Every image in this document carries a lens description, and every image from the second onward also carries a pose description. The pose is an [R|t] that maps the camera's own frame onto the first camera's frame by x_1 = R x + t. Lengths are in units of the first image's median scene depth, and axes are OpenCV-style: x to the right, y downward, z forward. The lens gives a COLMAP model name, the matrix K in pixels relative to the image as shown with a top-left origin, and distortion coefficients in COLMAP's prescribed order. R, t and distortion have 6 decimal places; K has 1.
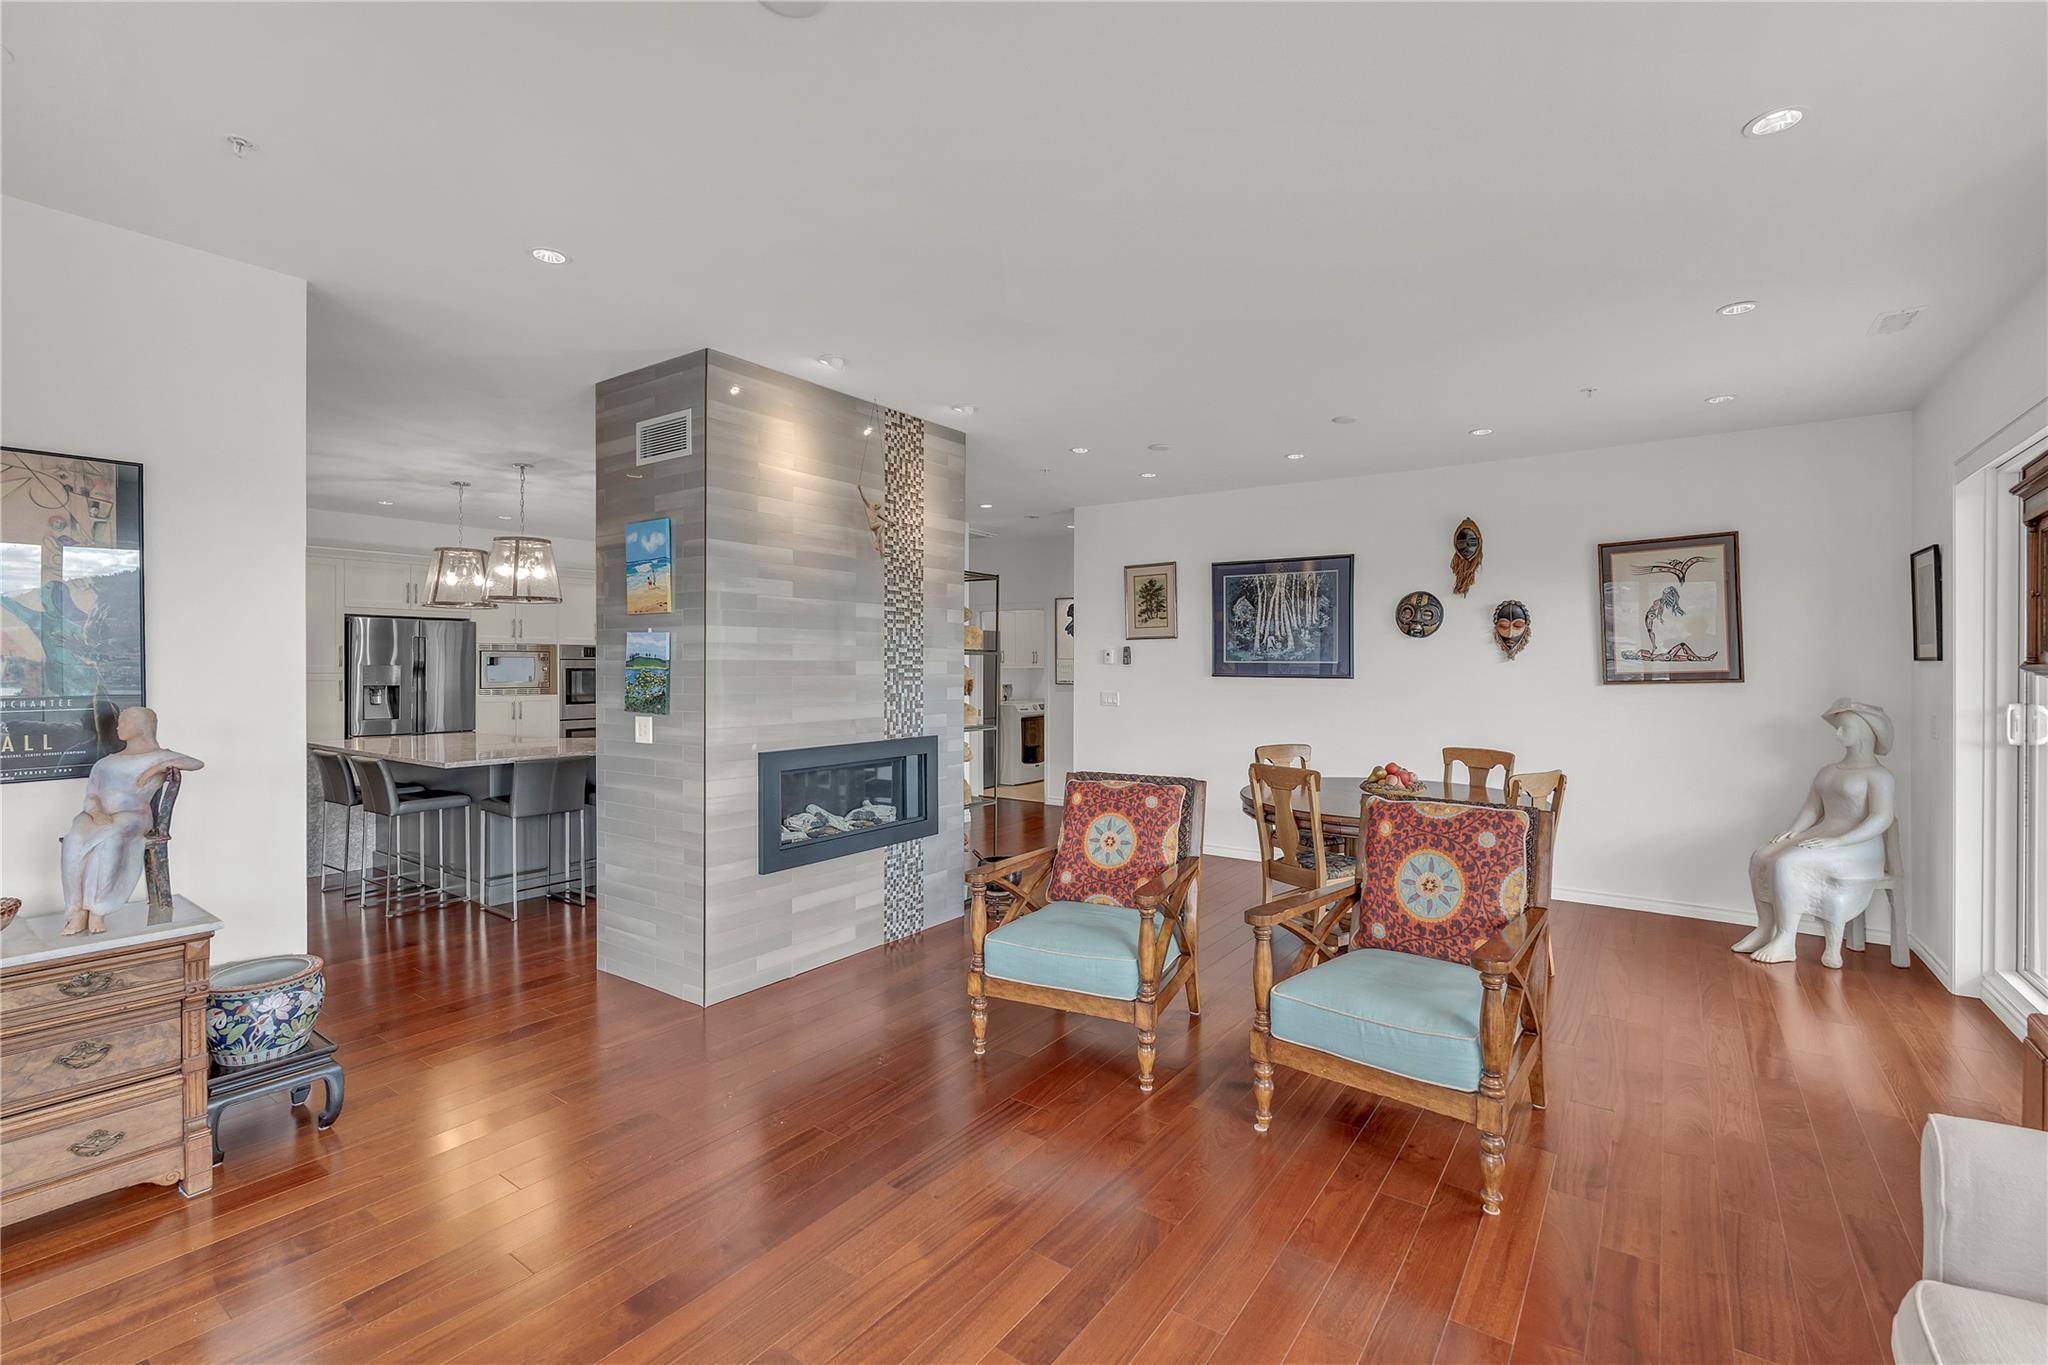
lens RADIAL K [[919.8, 0, 1032.7], [0, 919.8, 675.2], [0, 0, 1]] dist [0.006891, -0.000243]
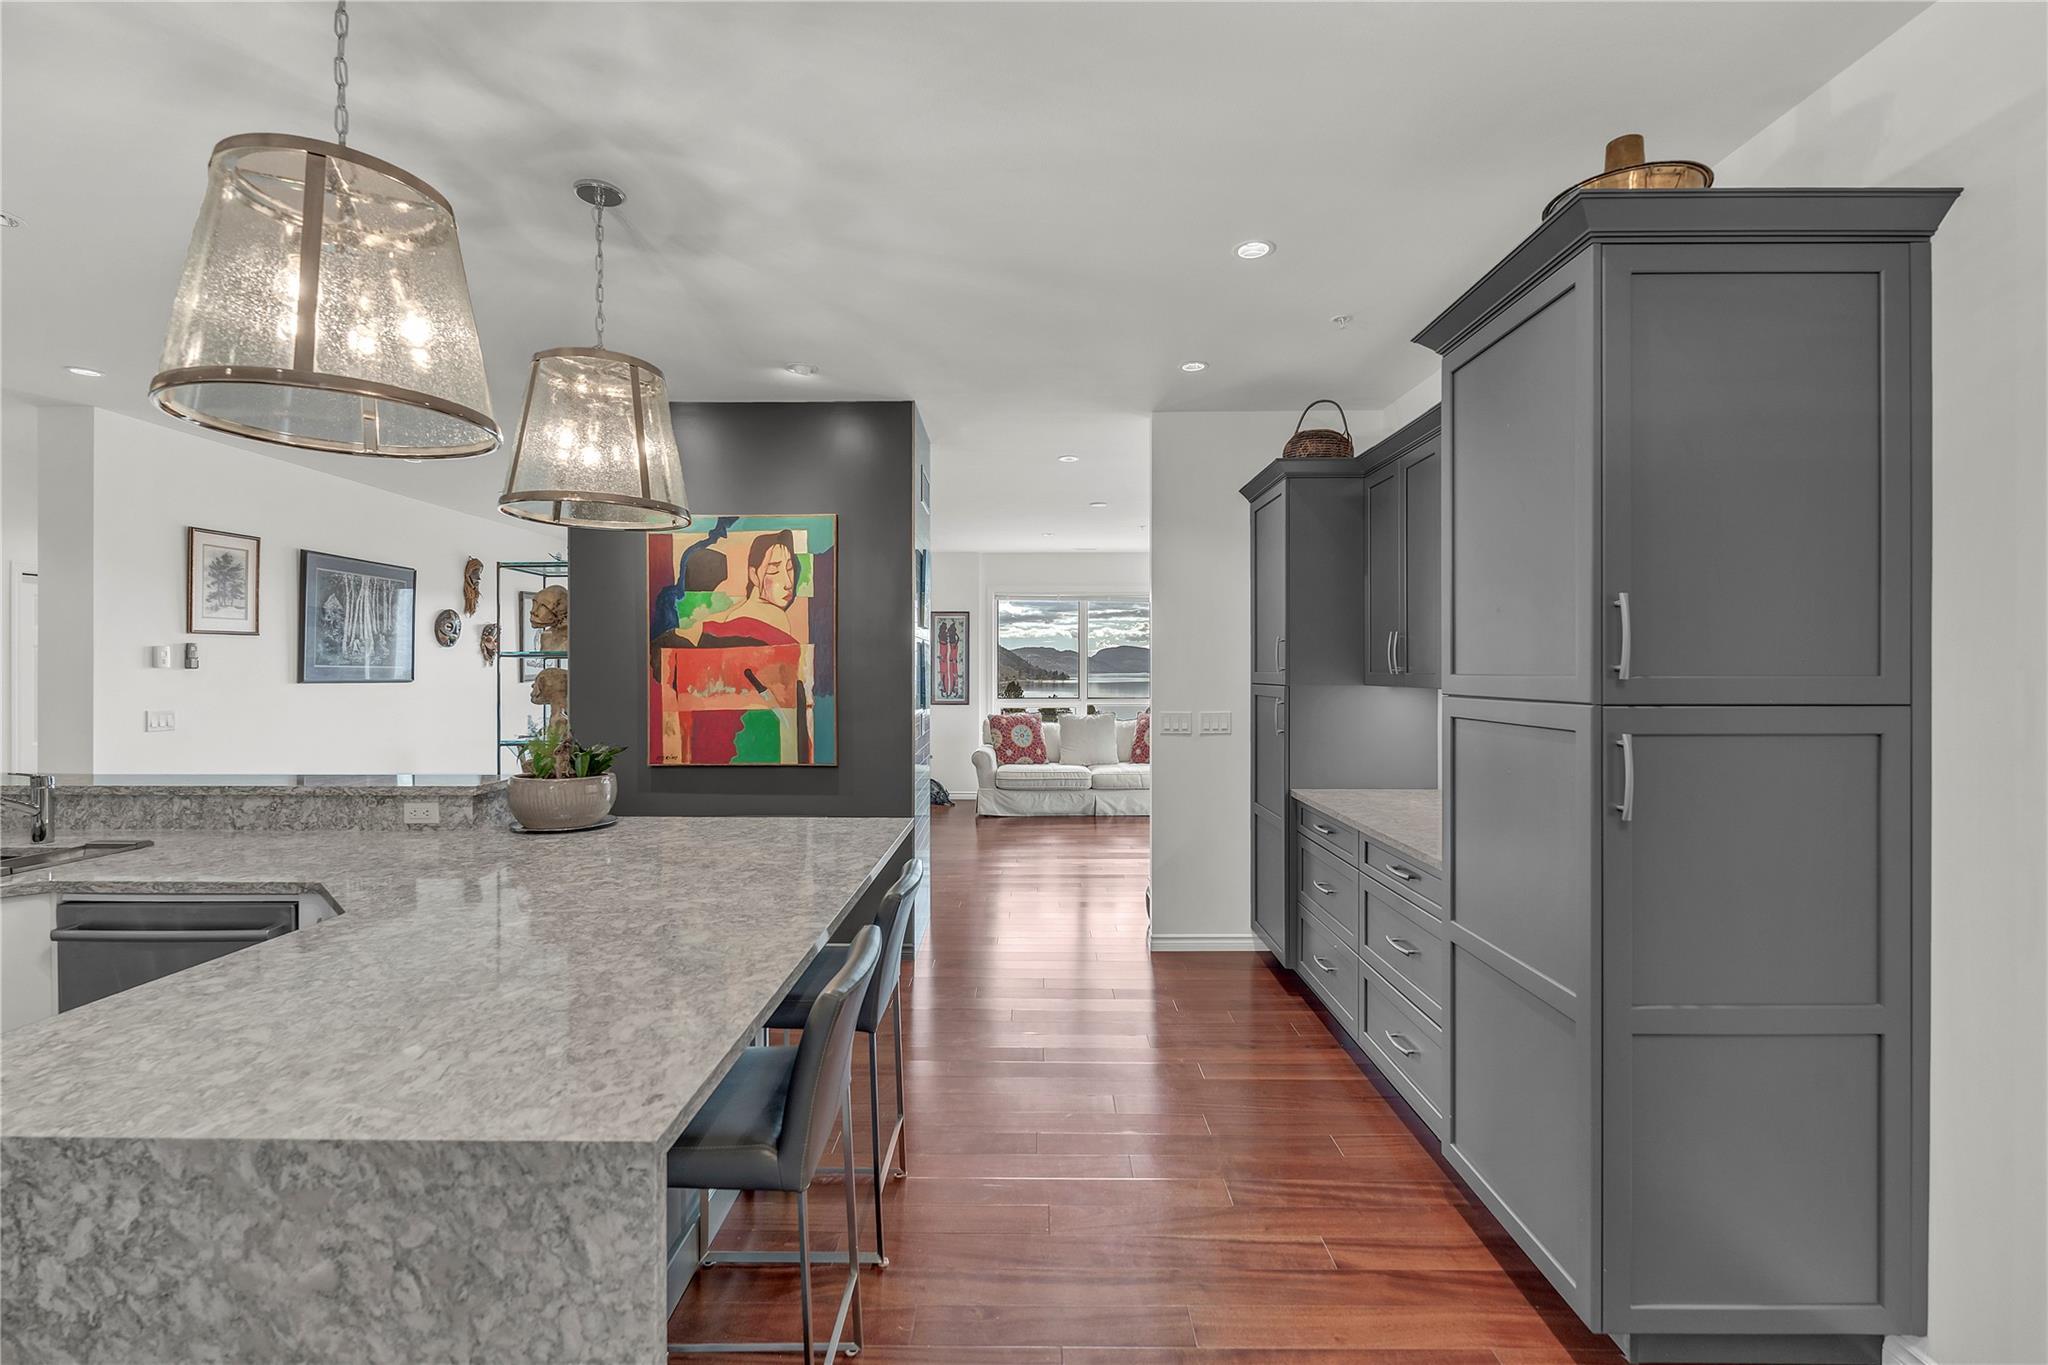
lens RADIAL K [[919.8, 0, 1016.7], [0, 919.8, 667.0], [0, 0, 1]] dist [0.006891, -0.000243]
pose [[-0.569983, 0.004061, 0.821646, -0.882186], [0.013082, 0.999906, 0.004133, -0.008470], [-0.821552, 0.013104, -0.569983, 0.952636]]
